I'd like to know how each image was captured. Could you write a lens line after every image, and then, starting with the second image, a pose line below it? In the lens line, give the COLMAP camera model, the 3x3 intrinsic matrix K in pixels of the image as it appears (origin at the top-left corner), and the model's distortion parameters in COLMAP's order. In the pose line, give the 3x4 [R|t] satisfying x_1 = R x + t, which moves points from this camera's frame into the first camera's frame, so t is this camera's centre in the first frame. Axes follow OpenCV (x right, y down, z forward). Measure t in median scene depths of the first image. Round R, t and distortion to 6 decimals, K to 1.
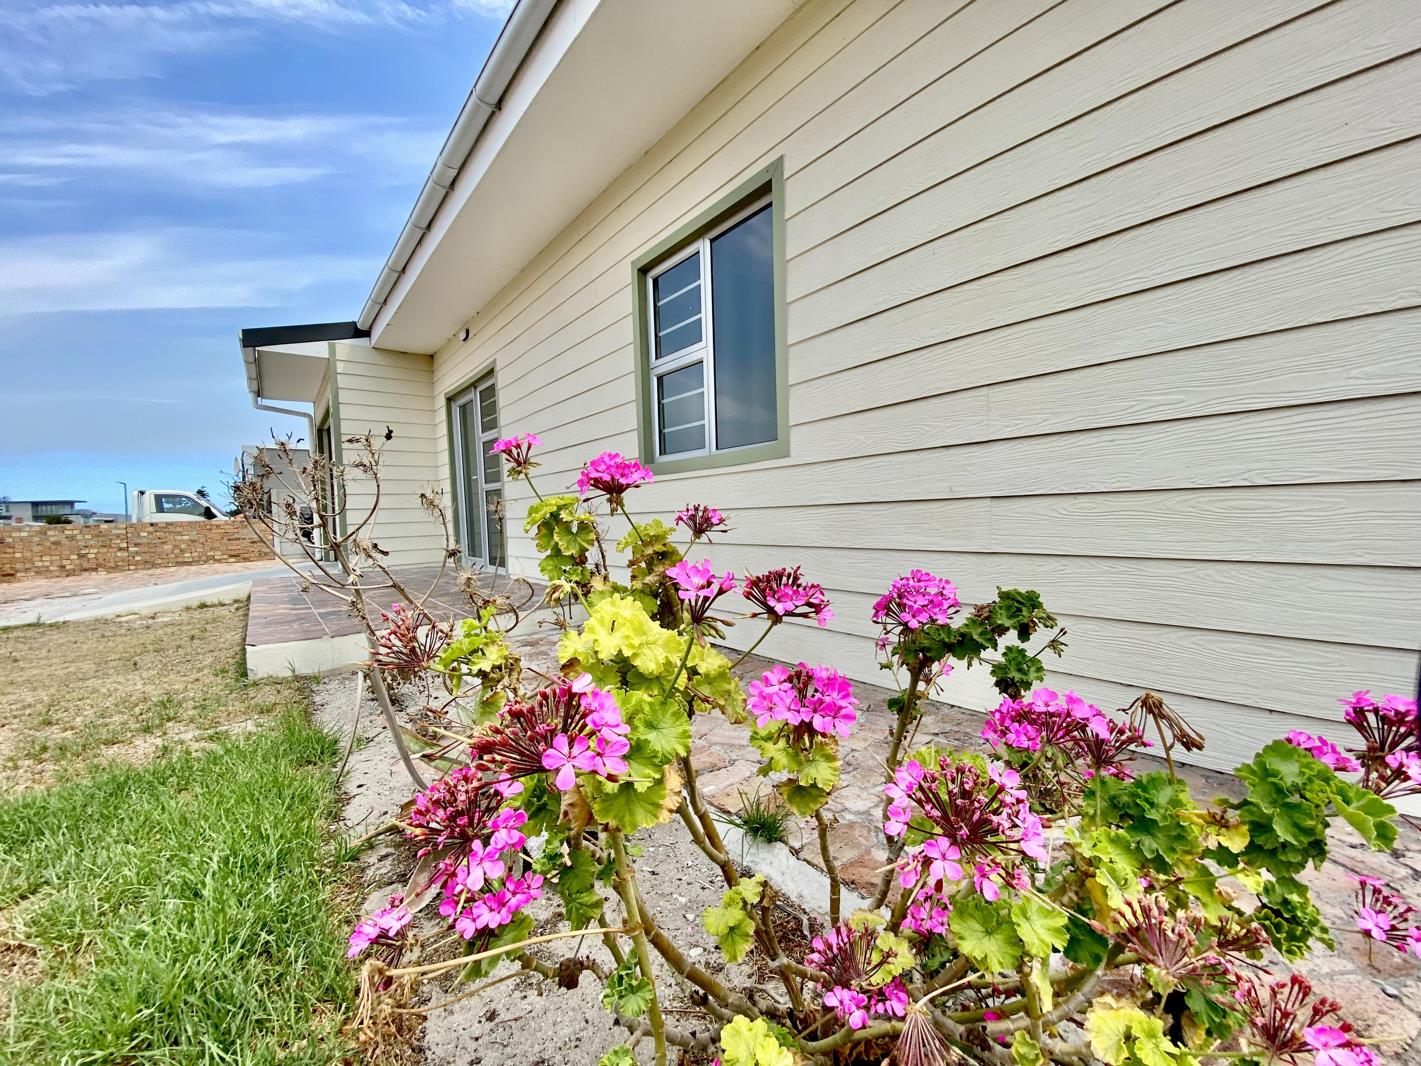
lens RADIAL K [[578.7, 0, 707.3], [0, 578.7, 528.6], [0, 0, 1]] dist [-0.033075, -0.000996]
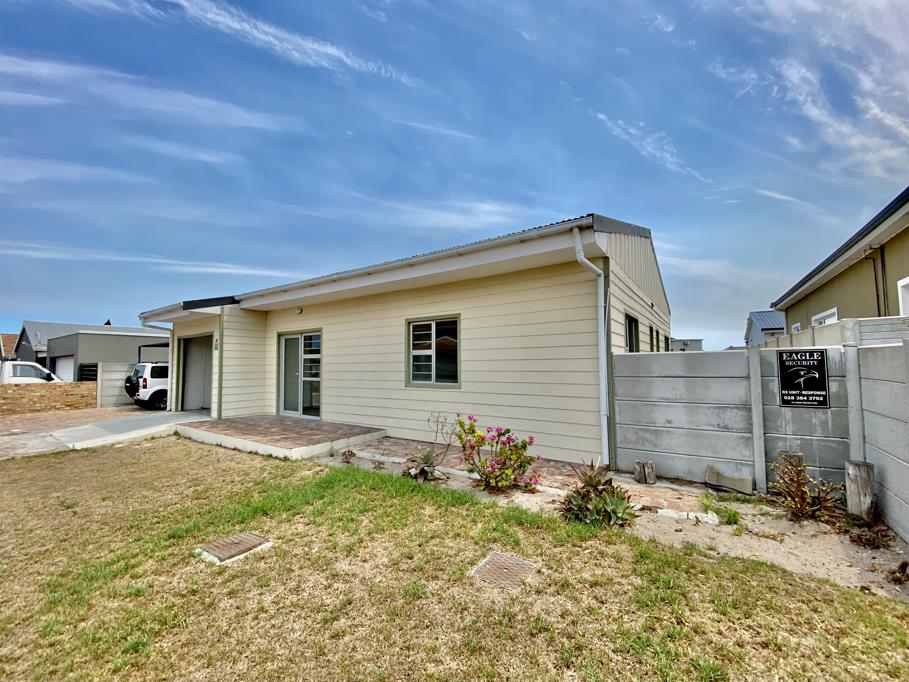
lens RADIAL K [[370.2, 0, 464.0], [0, 370.2, 341.7], [0, 0, 1]] dist [-0.033075, -0.000996]
pose [[0.954473, 0.039200, 0.295711, -0.210145], [-0.009191, 0.994722, -0.102196, -0.071270], [-0.298156, 0.094826, 0.949795, -0.489195]]
